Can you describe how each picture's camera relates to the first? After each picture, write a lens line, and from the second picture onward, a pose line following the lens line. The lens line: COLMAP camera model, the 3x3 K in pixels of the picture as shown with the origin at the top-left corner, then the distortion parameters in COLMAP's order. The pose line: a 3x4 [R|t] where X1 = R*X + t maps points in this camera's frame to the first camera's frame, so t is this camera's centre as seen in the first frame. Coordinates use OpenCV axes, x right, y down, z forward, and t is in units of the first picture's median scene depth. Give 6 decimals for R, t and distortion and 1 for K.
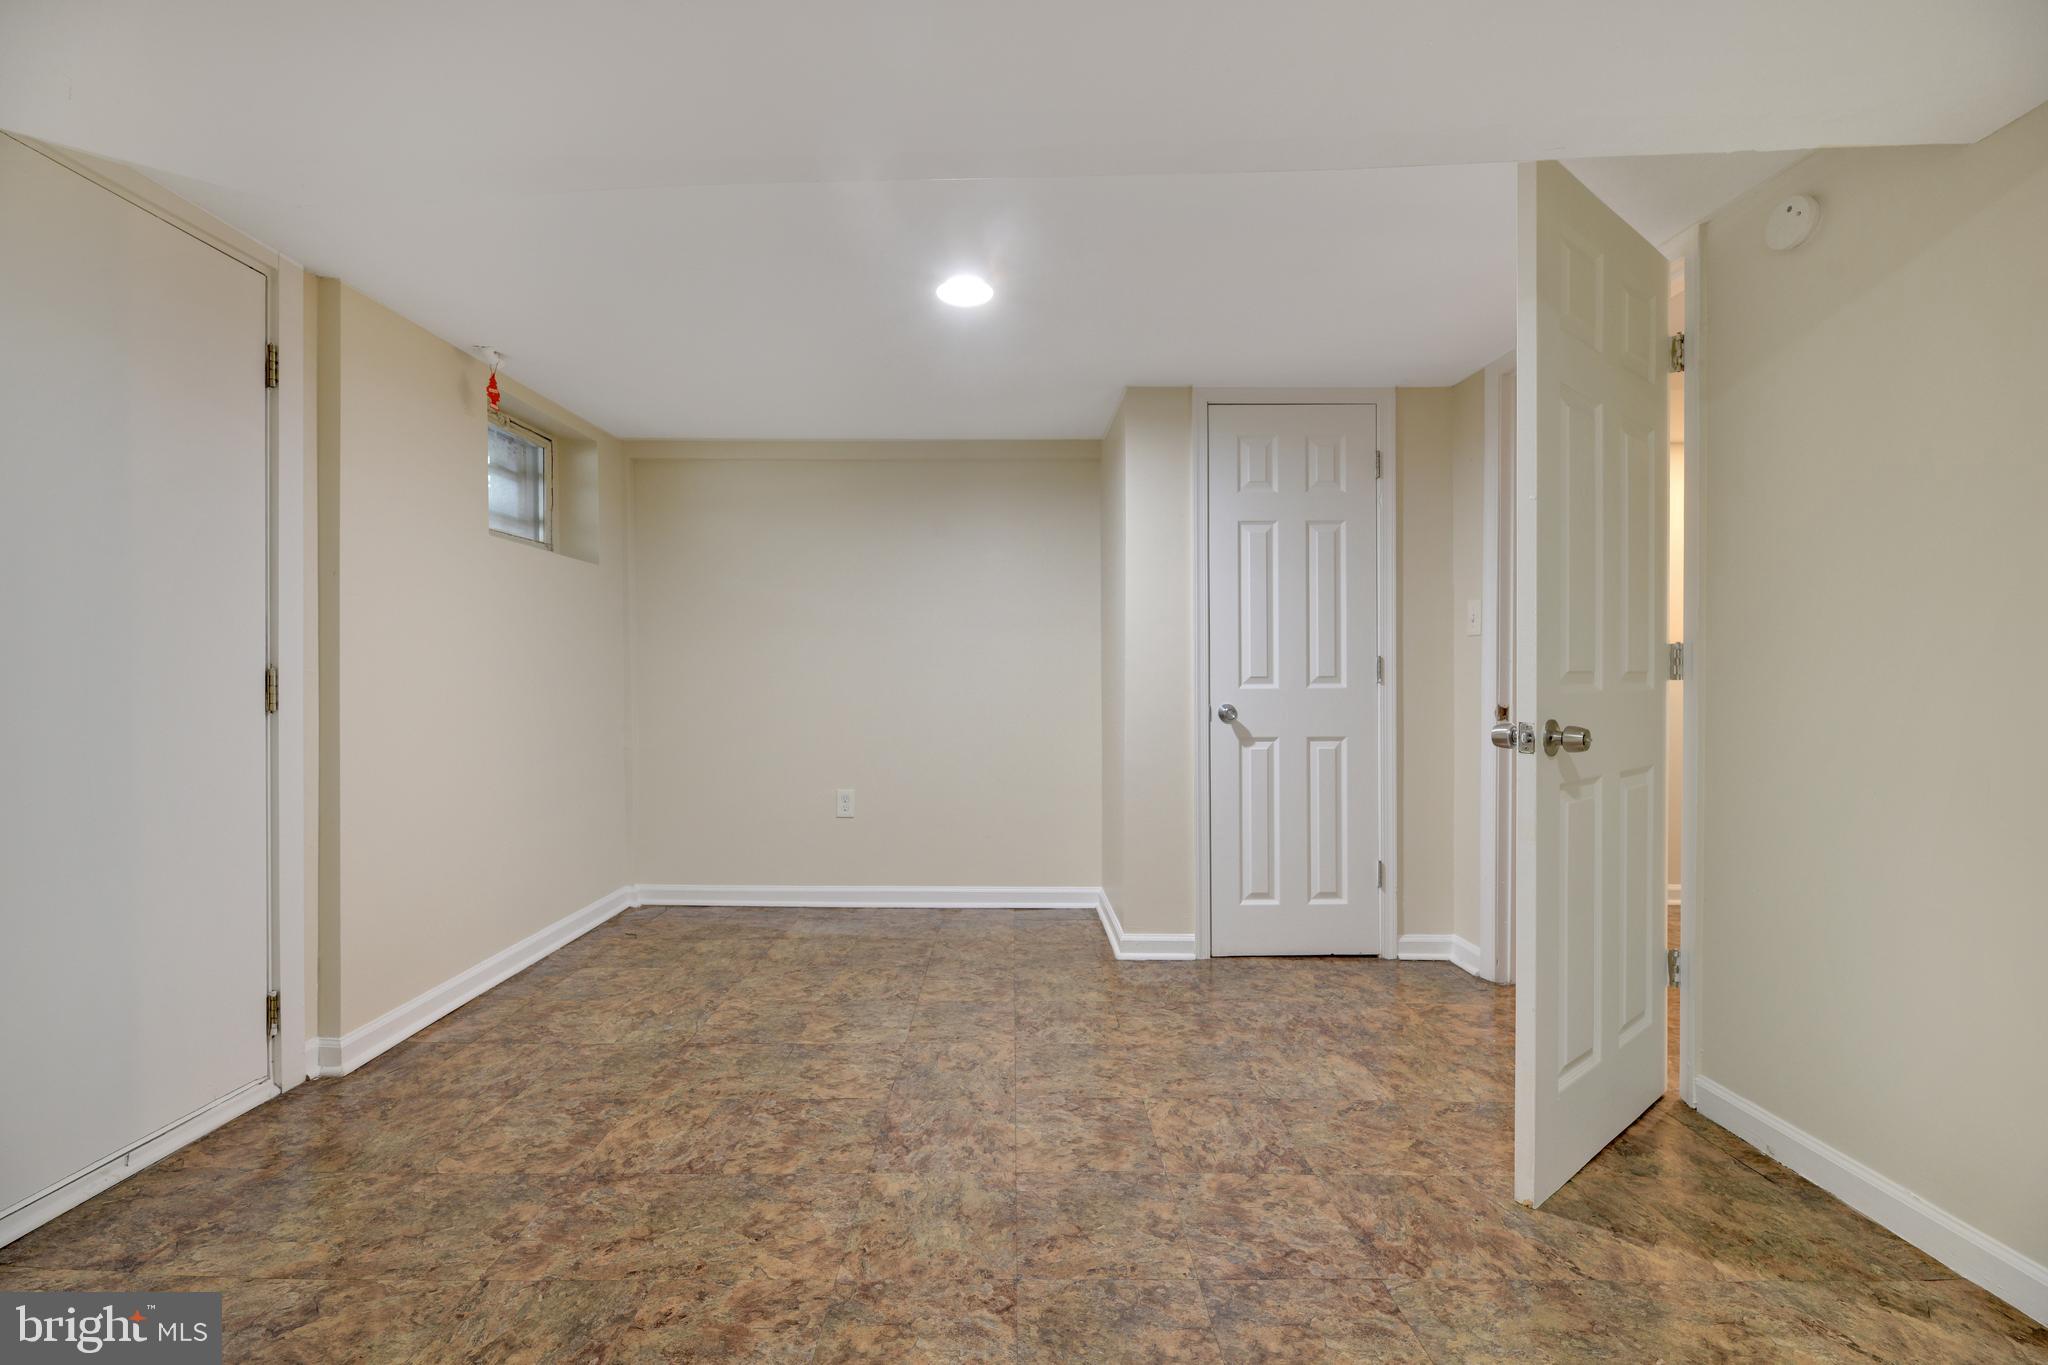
lens RADIAL K [[832.2, 0, 1025.2], [0, 832.2, 680.3], [0, 0, 1]] dist [-0.001992, -0.002866]
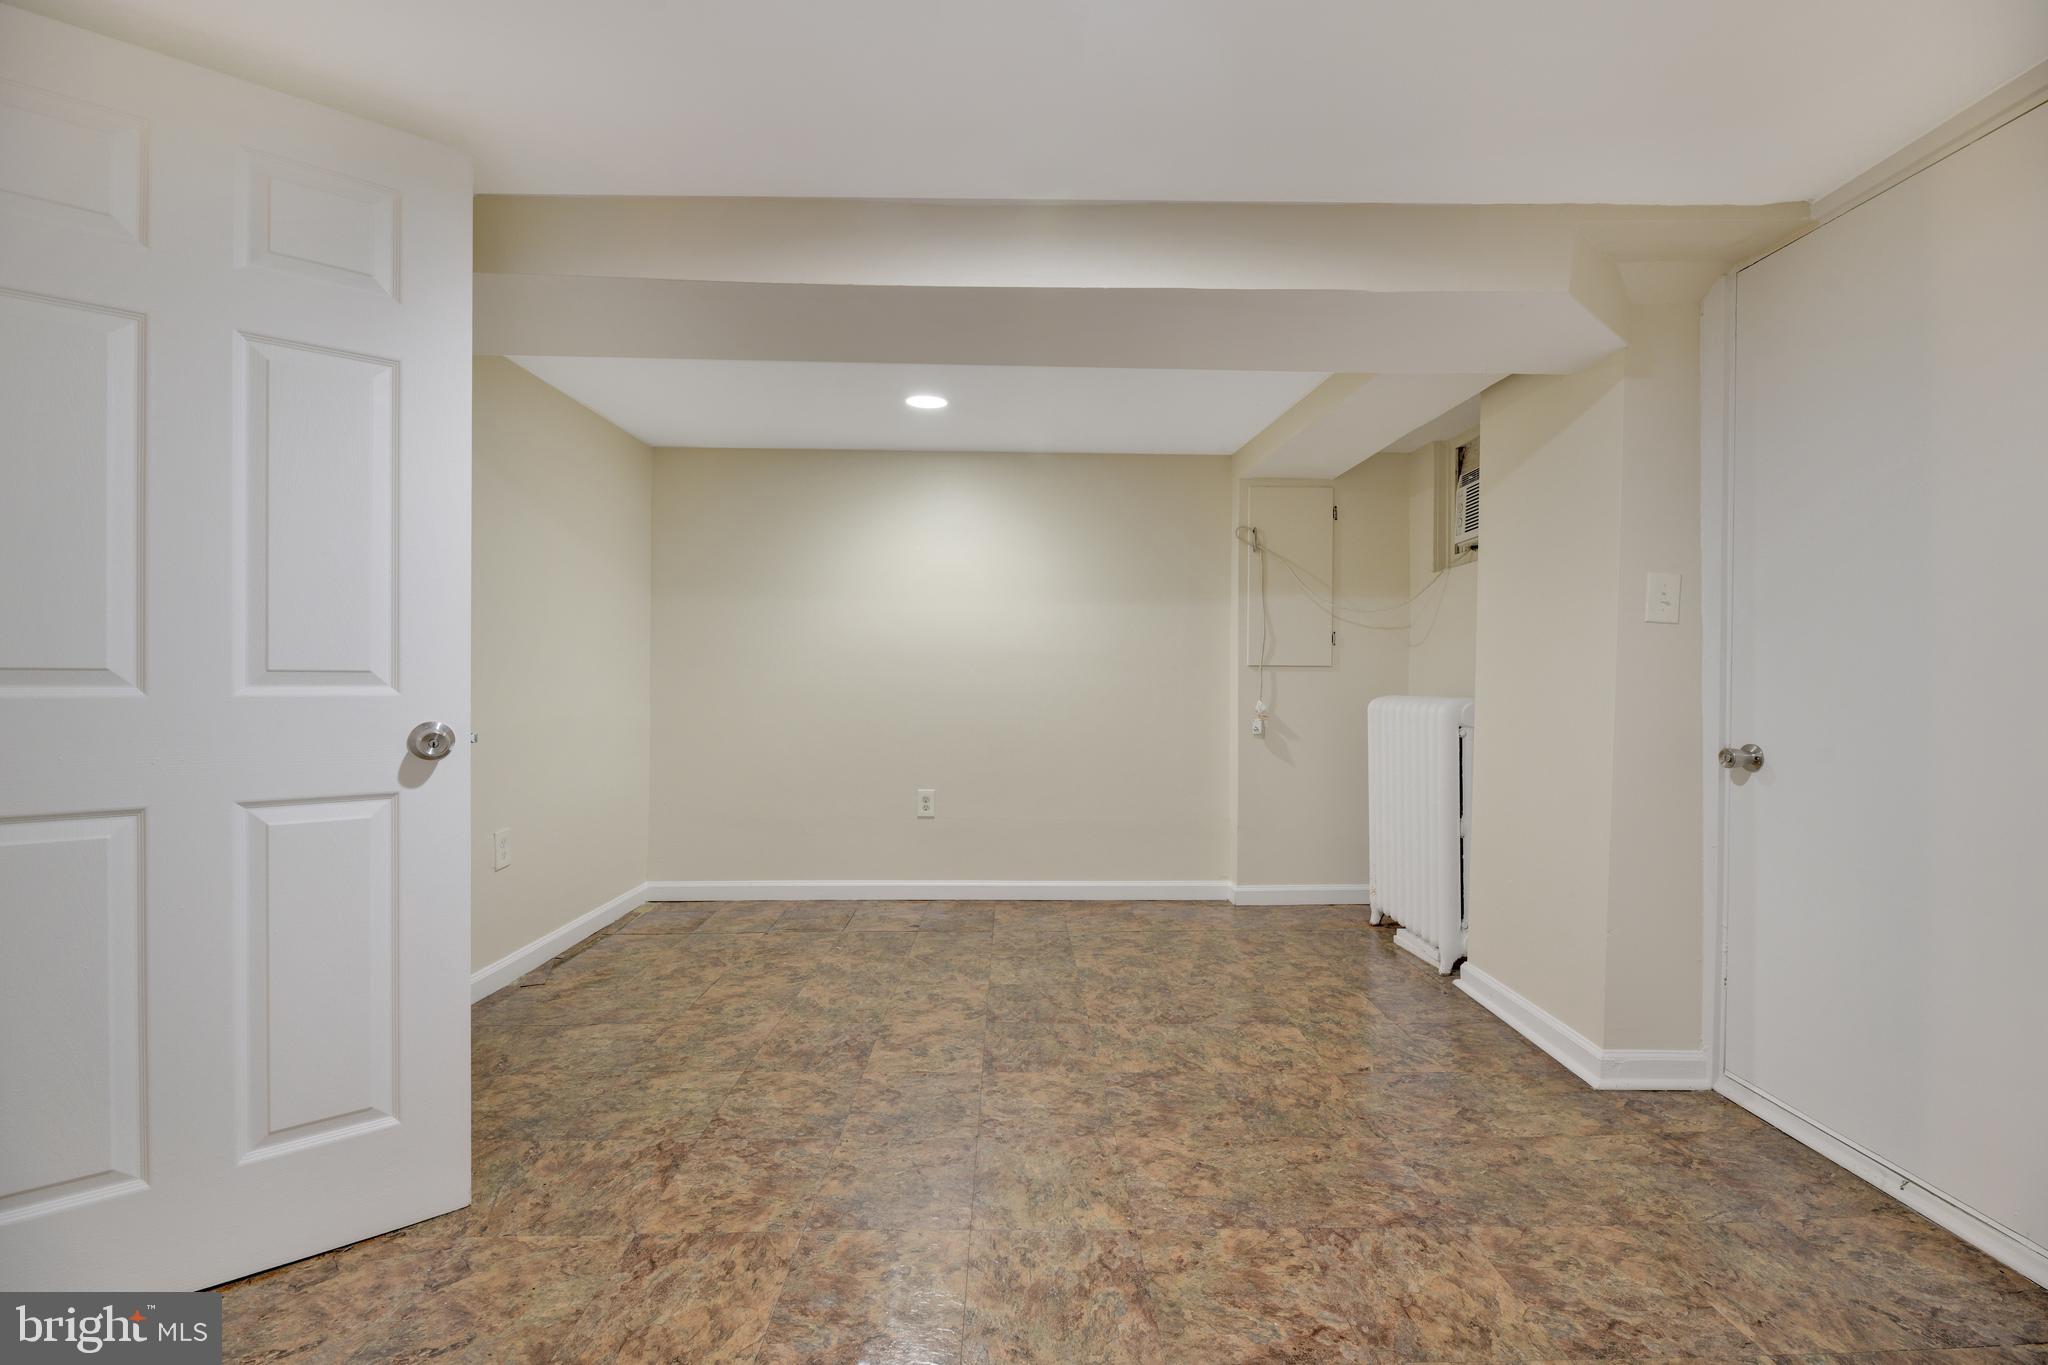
lens RADIAL K [[832.2, 0, 1019.4], [0, 832.2, 689.4], [0, 0, 1]] dist [-0.001992, -0.002866]
pose [[-0.999979, -0.000551, 0.006472, -0.069561], [-0.000456, 0.999892, 0.014709, -0.004482], [-0.006479, 0.014705, -0.999871, 1.897958]]
